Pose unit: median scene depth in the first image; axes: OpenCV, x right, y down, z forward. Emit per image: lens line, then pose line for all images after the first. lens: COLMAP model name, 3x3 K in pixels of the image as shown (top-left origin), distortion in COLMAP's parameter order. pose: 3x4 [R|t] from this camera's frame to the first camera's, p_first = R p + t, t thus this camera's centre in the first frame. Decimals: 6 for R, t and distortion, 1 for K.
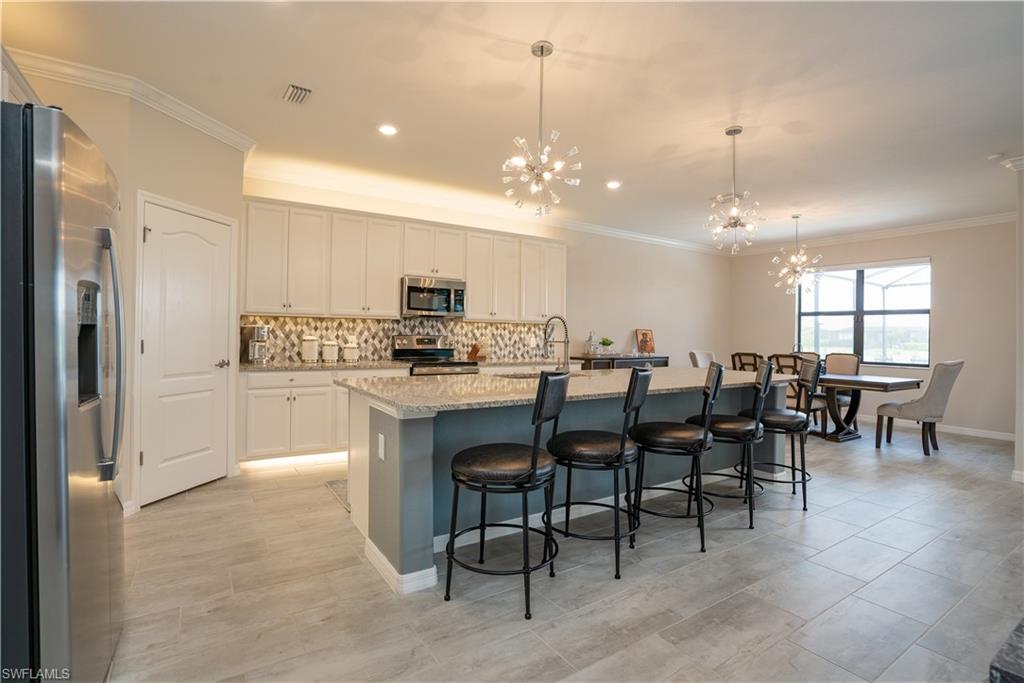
lens RADIAL K [[486.5, 0, 509.3], [0, 486.5, 337.3], [0, 0, 1]] dist [-0.058007, 0.023610]
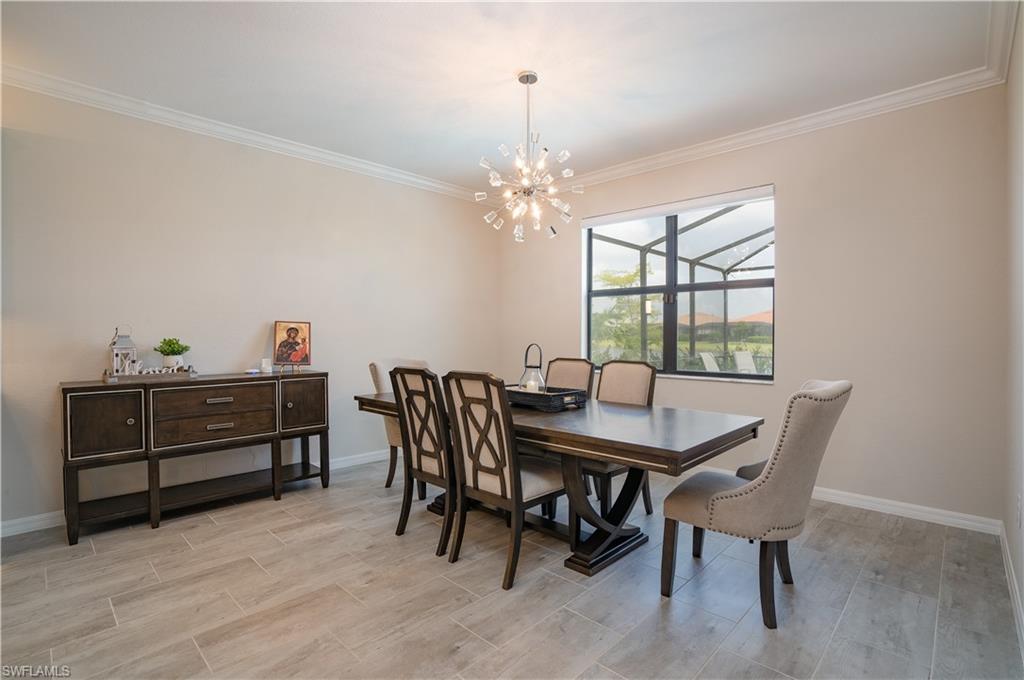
lens RADIAL K [[486.5, 0, 509.3], [0, 486.5, 335.8], [0, 0, 1]] dist [-0.058007, 0.023610]
pose [[0.974634, -0.017187, 0.223146, 0.504147], [0.017082, 0.999851, 0.002401, 0.003618], [-0.223154, 0.001471, 0.974782, 0.566856]]
